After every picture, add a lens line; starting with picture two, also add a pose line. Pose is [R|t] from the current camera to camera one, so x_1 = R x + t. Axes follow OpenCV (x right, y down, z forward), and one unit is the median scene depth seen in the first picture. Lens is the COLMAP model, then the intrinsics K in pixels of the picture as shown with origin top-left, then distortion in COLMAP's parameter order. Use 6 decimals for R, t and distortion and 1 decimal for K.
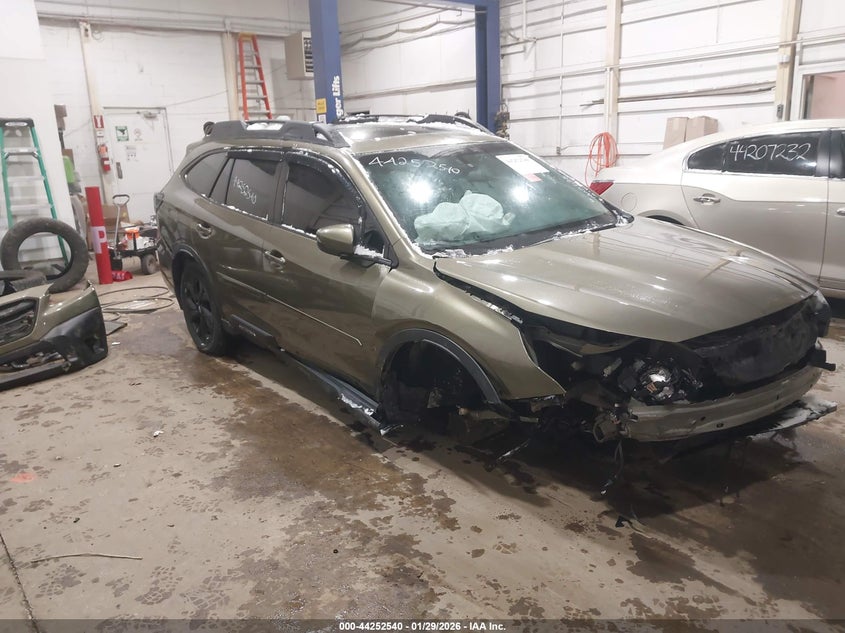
lens RADIAL K [[661.7, 0, 426.2], [0, 661.7, 315.9], [0, 0, 1]] dist [0.000700, -0.004609]
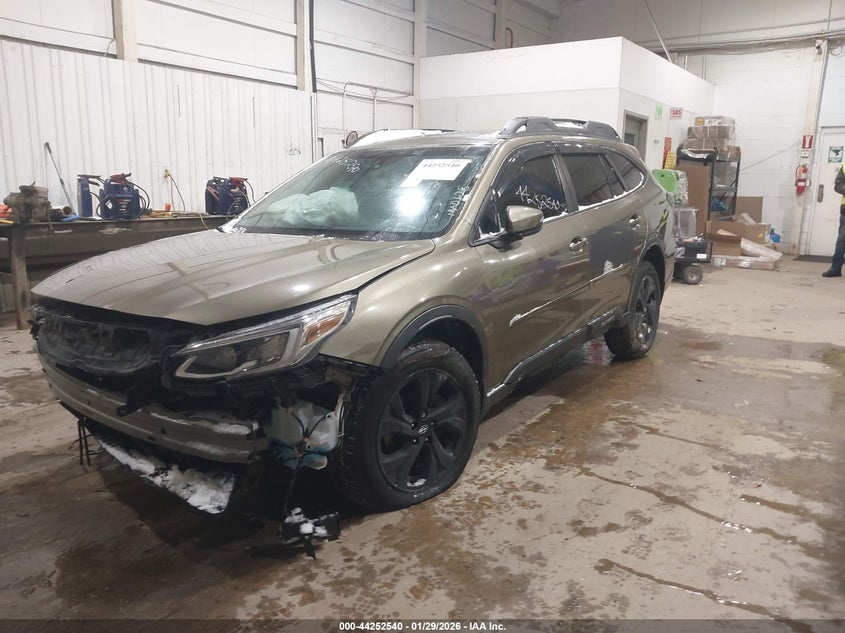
lens RADIAL K [[661.7, 0, 426.2], [0, 661.7, 315.9], [0, 0, 1]] dist [0.000700, -0.004609]
pose [[0.266324, 0.234979, -0.934803, 0.315253], [-0.272621, 0.948593, 0.160776, -0.056487], [0.924527, 0.212028, 0.316693, 0.236132]]
